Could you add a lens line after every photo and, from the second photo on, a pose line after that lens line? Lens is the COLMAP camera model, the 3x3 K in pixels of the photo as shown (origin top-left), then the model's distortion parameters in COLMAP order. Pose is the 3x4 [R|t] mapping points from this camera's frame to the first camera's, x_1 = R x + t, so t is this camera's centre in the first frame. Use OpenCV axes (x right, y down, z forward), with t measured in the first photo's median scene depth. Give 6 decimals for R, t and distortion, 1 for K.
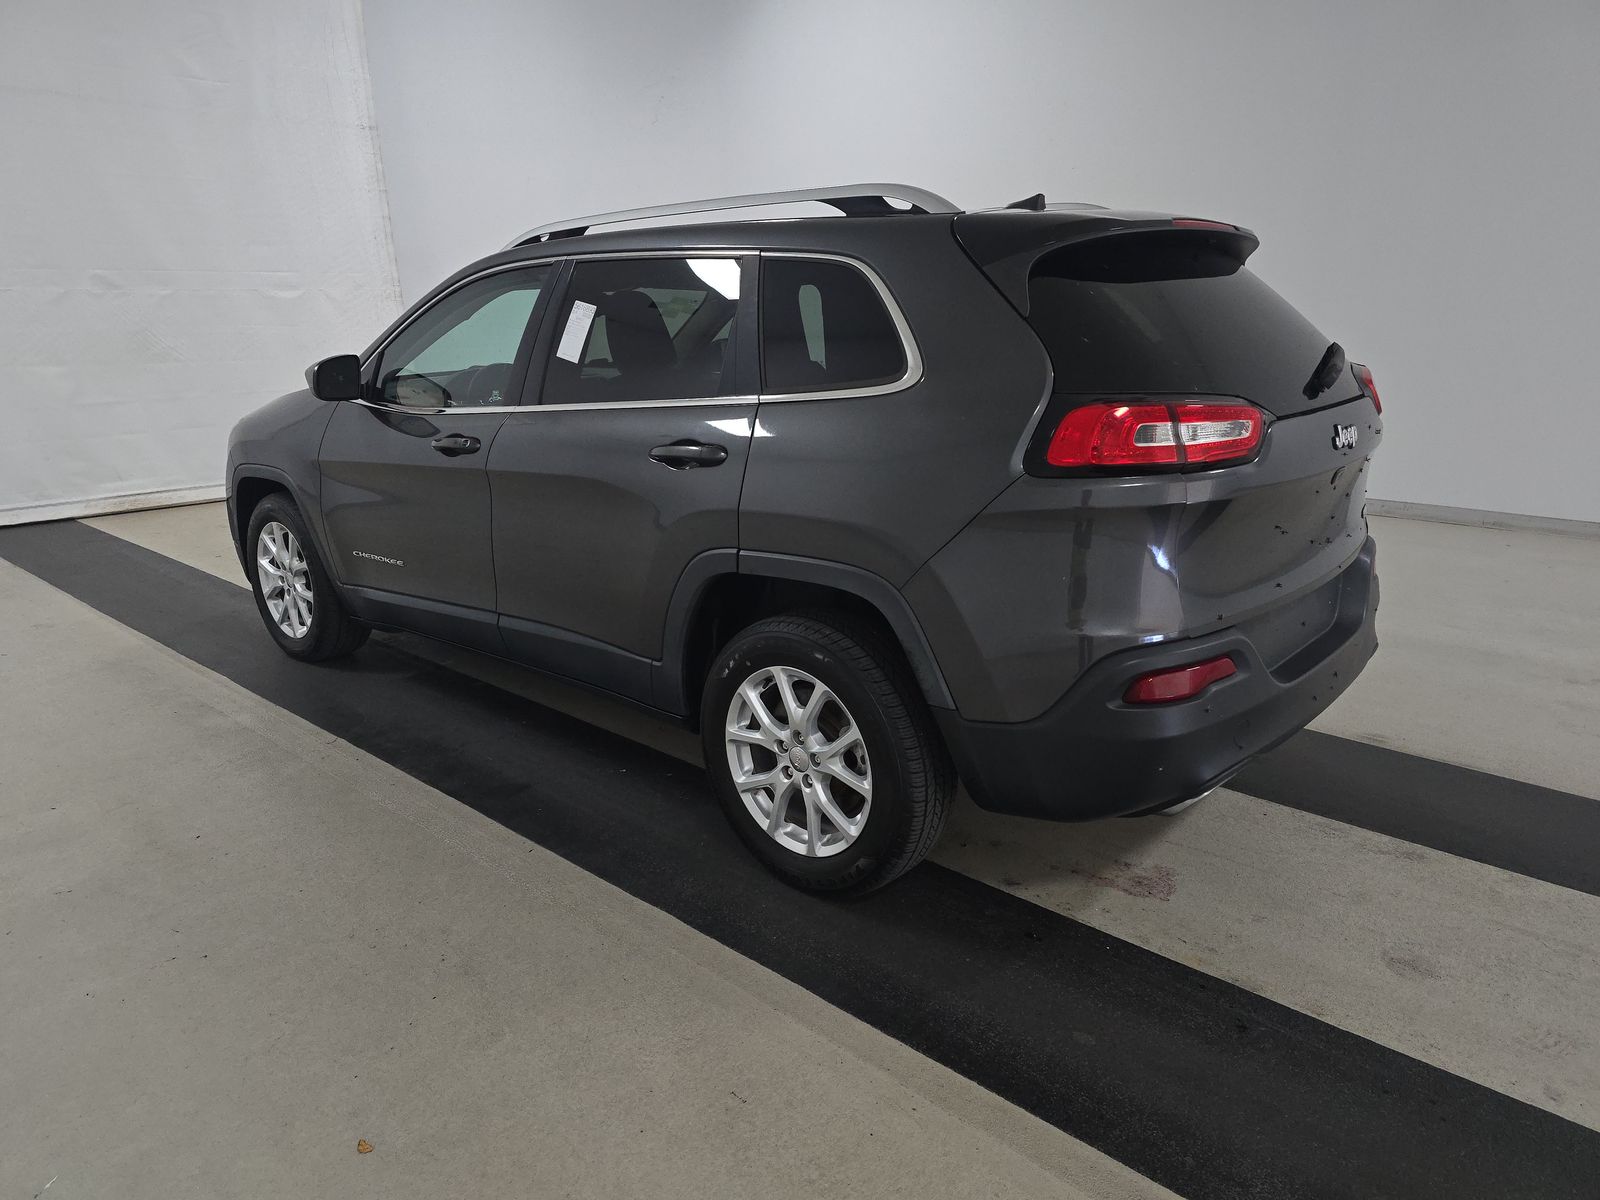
lens RADIAL K [[1086.8, 0, 800.0], [0, 1086.8, 600.0], [0, 0, 1]] dist [-0.004326, -0.001631]
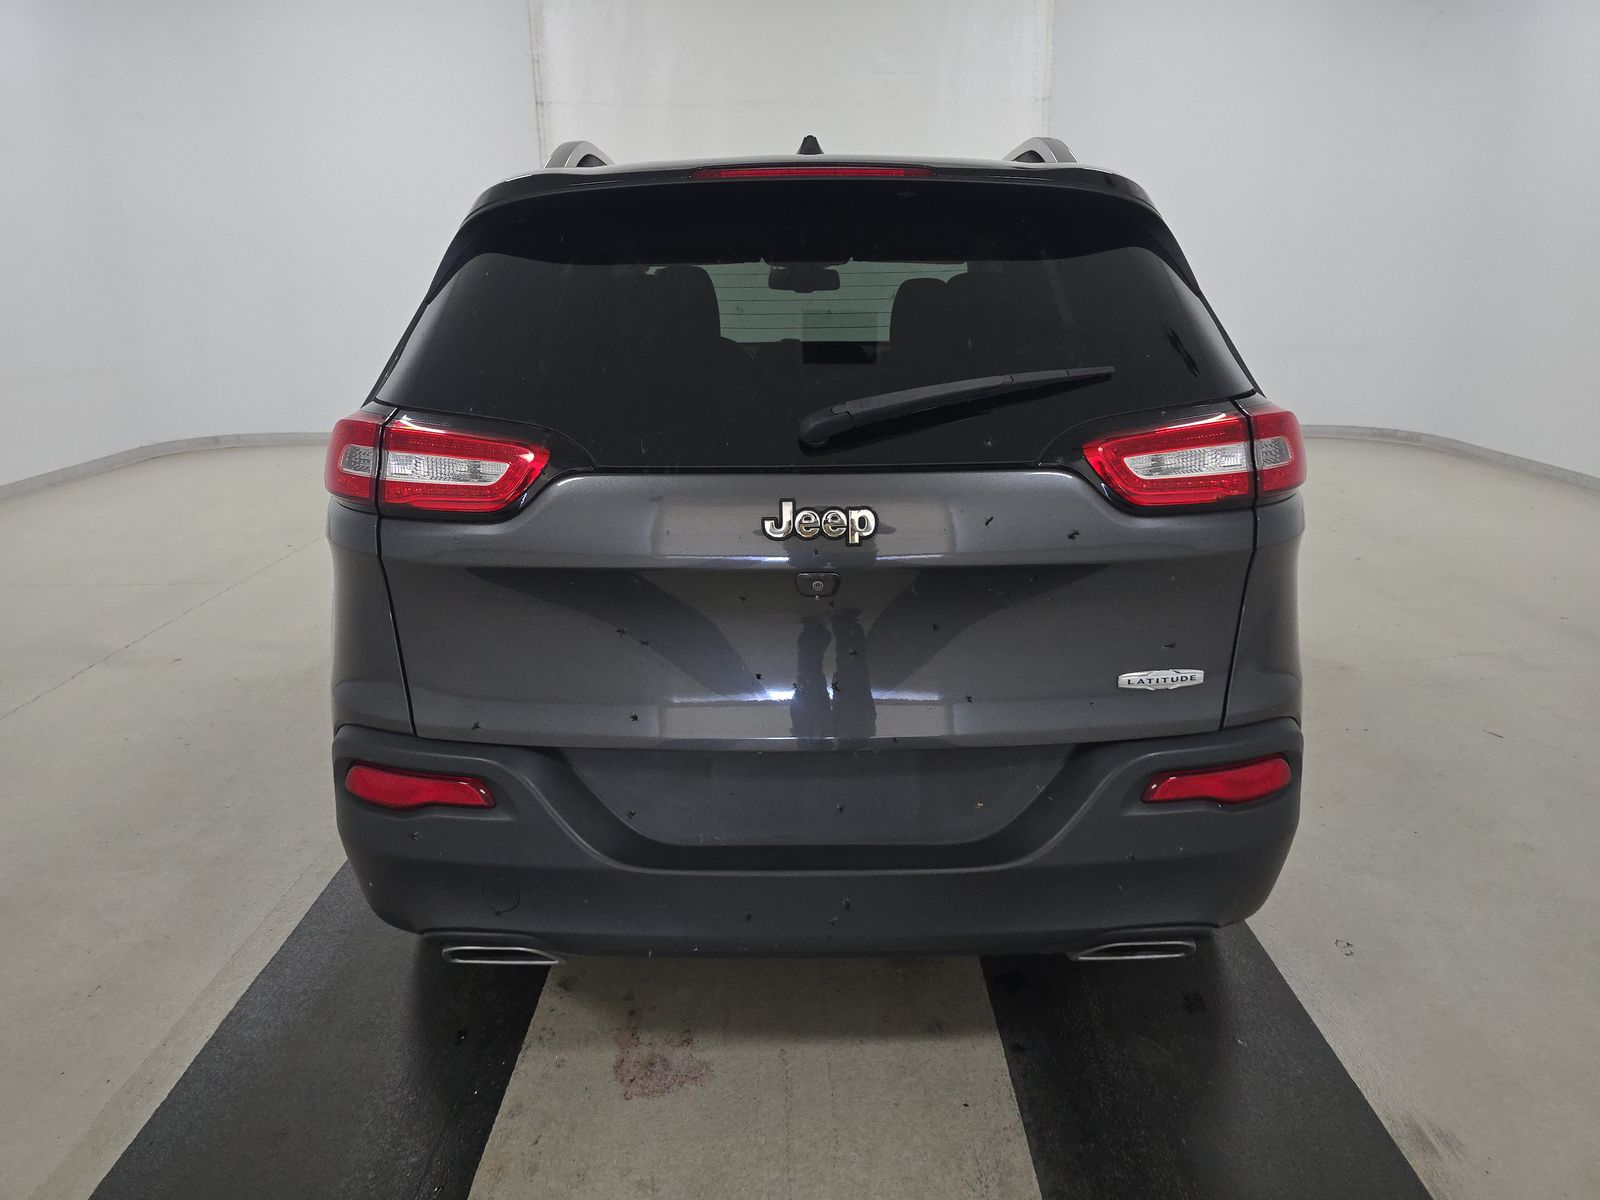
lens RADIAL K [[1086.8, 0, 800.0], [0, 1086.8, 600.0], [0, 0, 1]] dist [-0.004326, -0.001631]
pose [[0.661769, 0.216611, -0.717734, 0.637378], [-0.197247, 0.973928, 0.112064, -0.116971], [0.723295, 0.067410, 0.687241, 0.404218]]
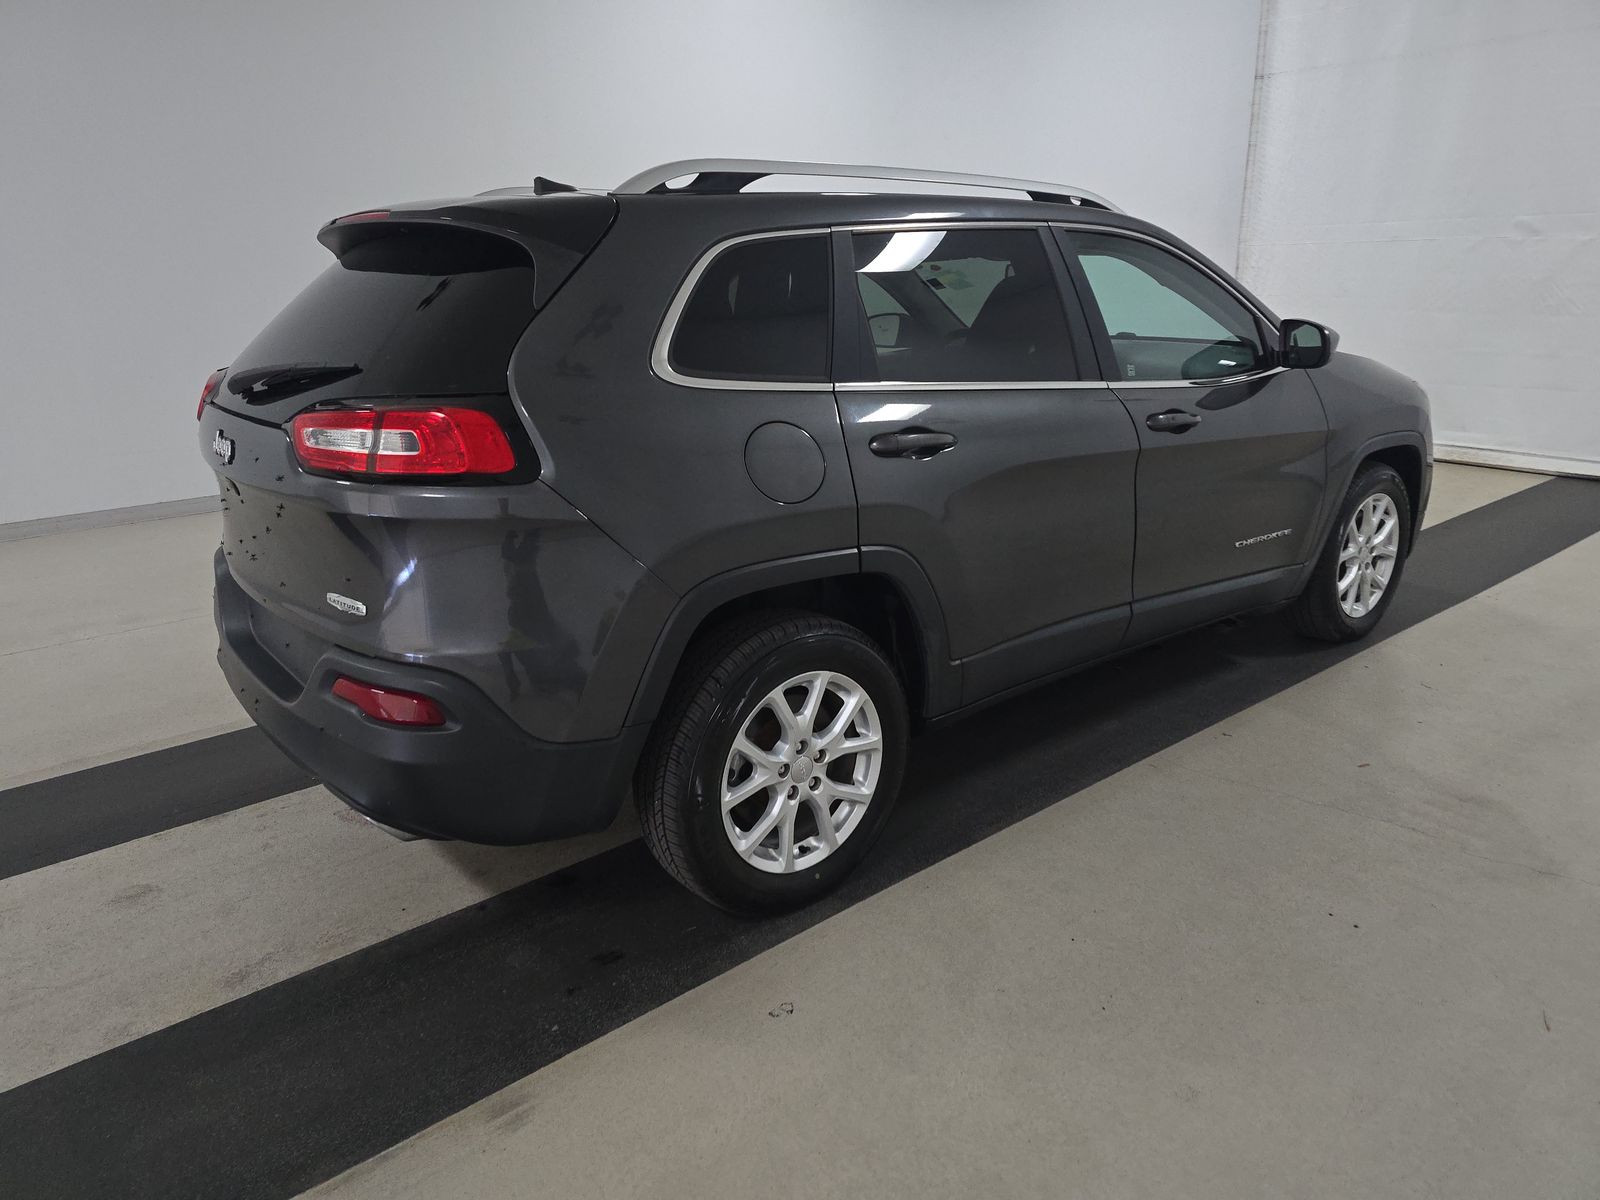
lens RADIAL K [[1078.3, 0, 783.8], [0, 1078.3, 591.4], [0, 0, 1]] dist [-0.018496, 0.000306]
pose [[-0.169451, 0.295781, -0.940106, 0.926133], [-0.234547, 0.914391, 0.329966, -0.317535], [0.957222, 0.276412, -0.085570, 1.093194]]
